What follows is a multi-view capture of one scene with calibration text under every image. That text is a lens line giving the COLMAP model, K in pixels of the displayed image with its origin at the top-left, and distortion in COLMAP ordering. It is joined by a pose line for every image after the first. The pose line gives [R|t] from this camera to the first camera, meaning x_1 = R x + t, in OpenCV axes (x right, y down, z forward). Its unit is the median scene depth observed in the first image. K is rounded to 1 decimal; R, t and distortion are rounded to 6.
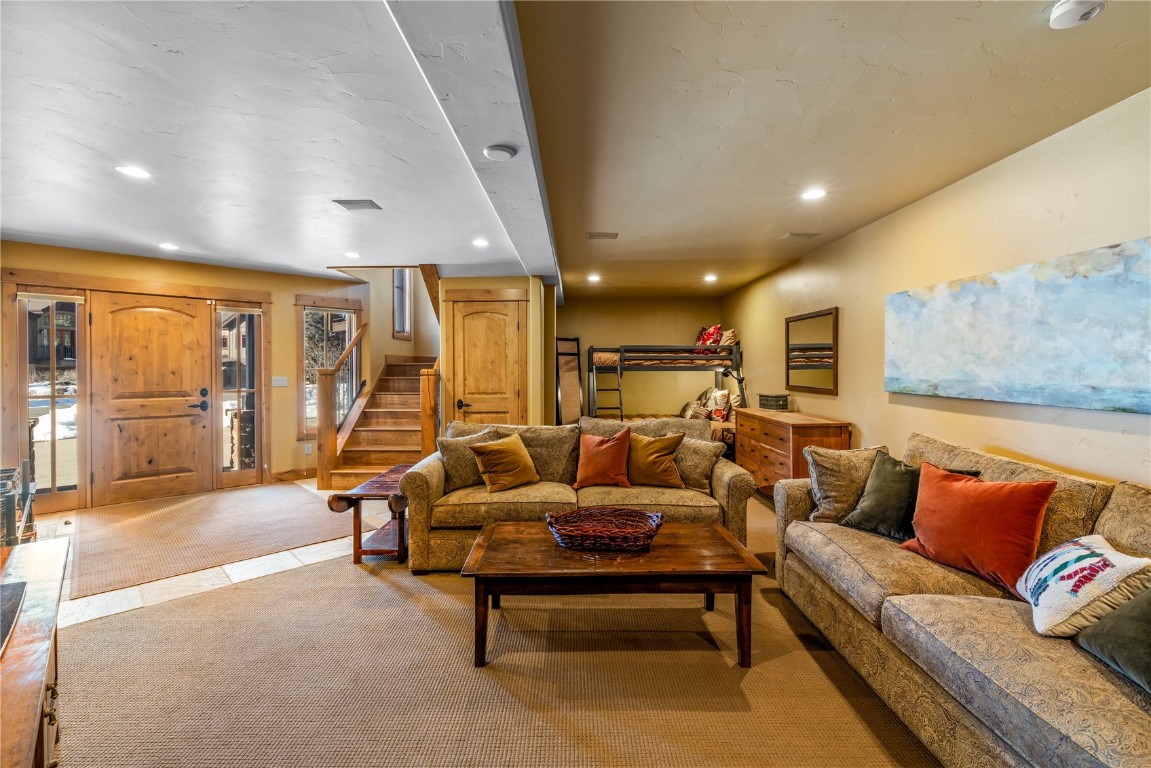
lens RADIAL K [[493.7, 0, 566.5], [0, 493.7, 372.6], [0, 0, 1]] dist [-0.002742, 0.002427]
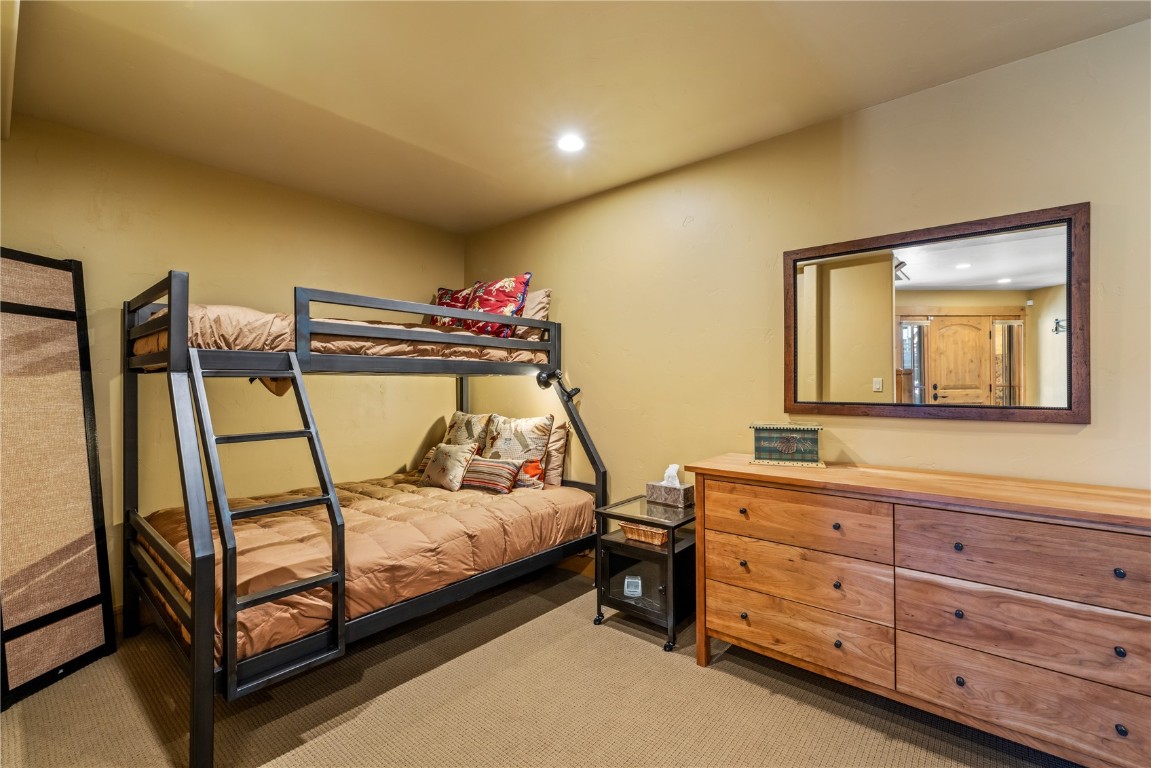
lens RADIAL K [[493.7, 0, 567.8], [0, 493.7, 384.5], [0, 0, 1]] dist [-0.002742, 0.002427]
pose [[0.644513, 0.001829, 0.764591, -0.015500], [0.005788, 0.999957, -0.007271, 0.008589], [-0.764571, 0.009112, 0.644475, 0.678535]]
